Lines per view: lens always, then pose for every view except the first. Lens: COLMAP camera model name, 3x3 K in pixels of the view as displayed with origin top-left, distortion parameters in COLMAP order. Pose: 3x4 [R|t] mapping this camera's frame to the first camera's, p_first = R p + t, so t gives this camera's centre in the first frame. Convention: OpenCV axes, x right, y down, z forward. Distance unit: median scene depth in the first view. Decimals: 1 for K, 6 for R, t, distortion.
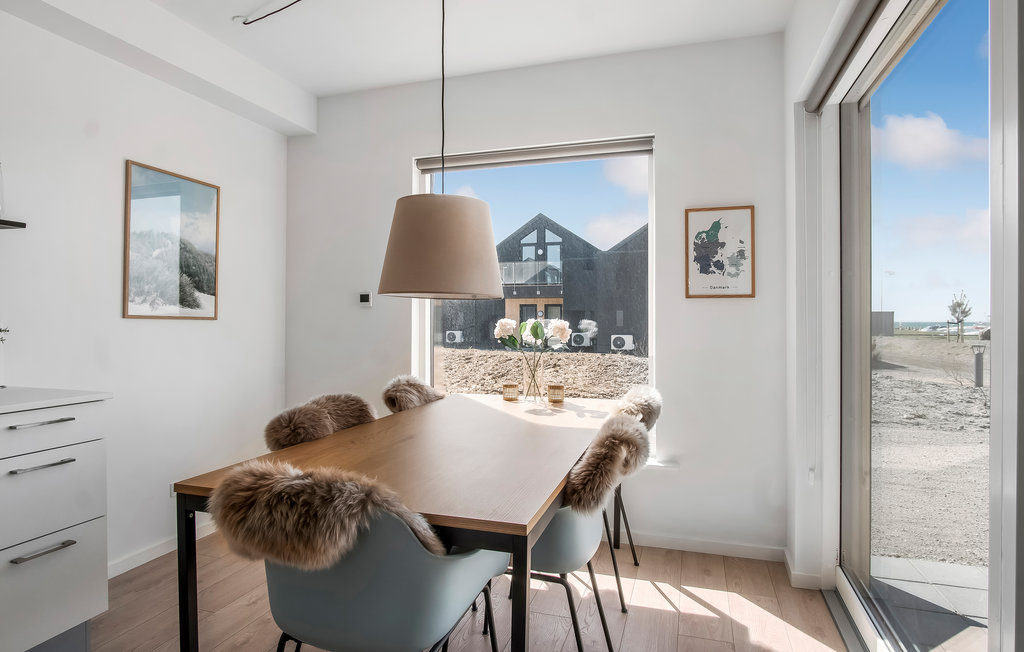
lens RADIAL K [[583.8, 0, 511.0], [0, 583.8, 313.0], [0, 0, 1]] dist [-0.006101, -0.001825]
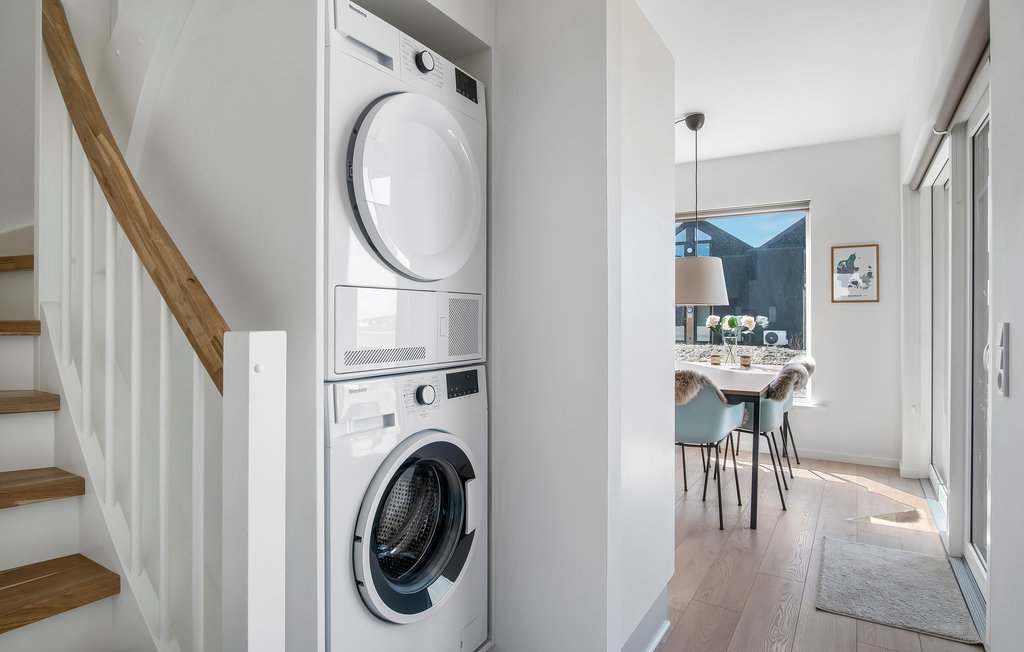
lens RADIAL K [[583.8, 0, 511.0], [0, 583.8, 313.0], [0, 0, 1]] dist [-0.006101, -0.001825]
pose [[0.973213, -0.001424, -0.229900, -0.191844], [0.003054, 0.999973, 0.006737, -0.010600], [0.229884, -0.007258, 0.973191, -0.768721]]
